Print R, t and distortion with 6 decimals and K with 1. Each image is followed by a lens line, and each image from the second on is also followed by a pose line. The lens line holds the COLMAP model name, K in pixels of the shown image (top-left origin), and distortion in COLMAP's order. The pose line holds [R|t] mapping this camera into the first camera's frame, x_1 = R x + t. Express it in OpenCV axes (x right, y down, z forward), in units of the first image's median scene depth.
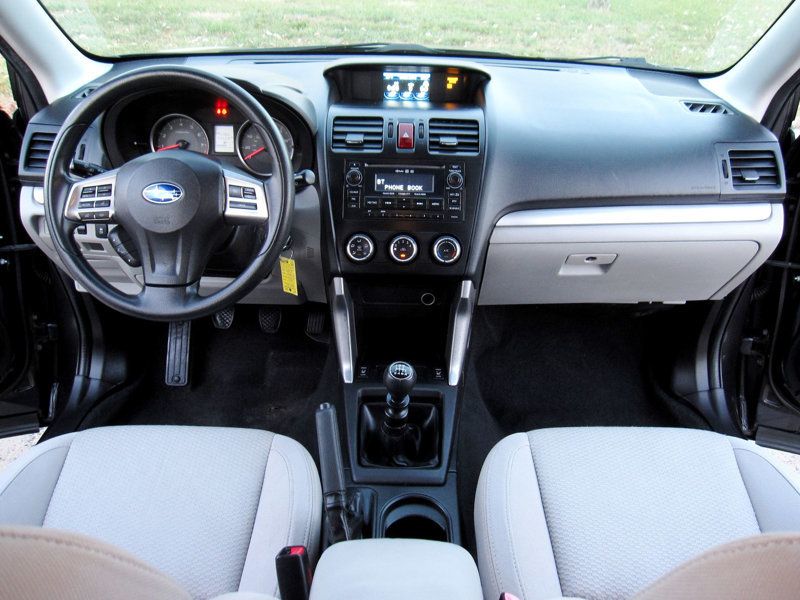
lens RADIAL K [[674.8, 0, 399.0], [0, 674.8, 312.1], [0, 0, 1]] dist [-0.009764, -0.052522]
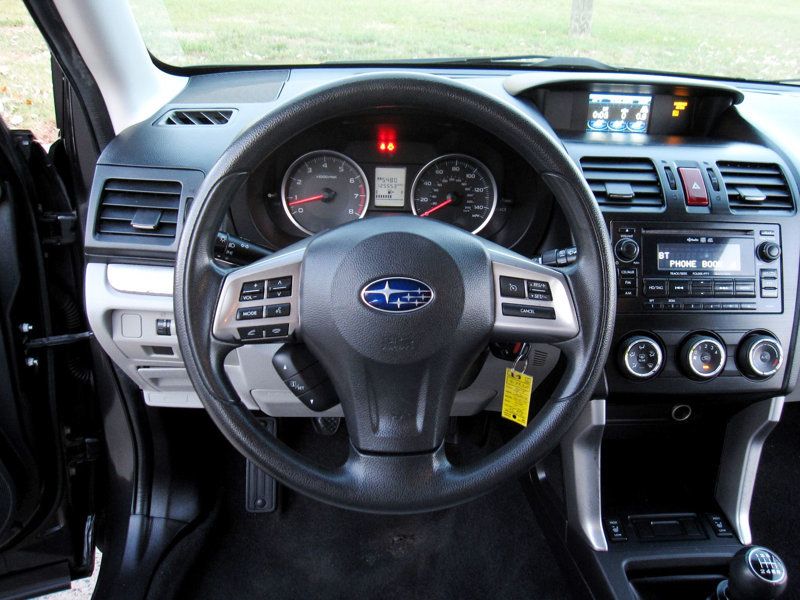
lens RADIAL K [[658.8, 0, 400.0], [0, 658.8, 300.0], [0, 0, 1]] dist [-0.032174, -0.002402]
pose [[0.996104, -0.017819, 0.086367, -0.308311], [0.021424, 0.998930, -0.040991, -0.115898], [-0.085545, 0.042681, 0.995420, 0.344082]]
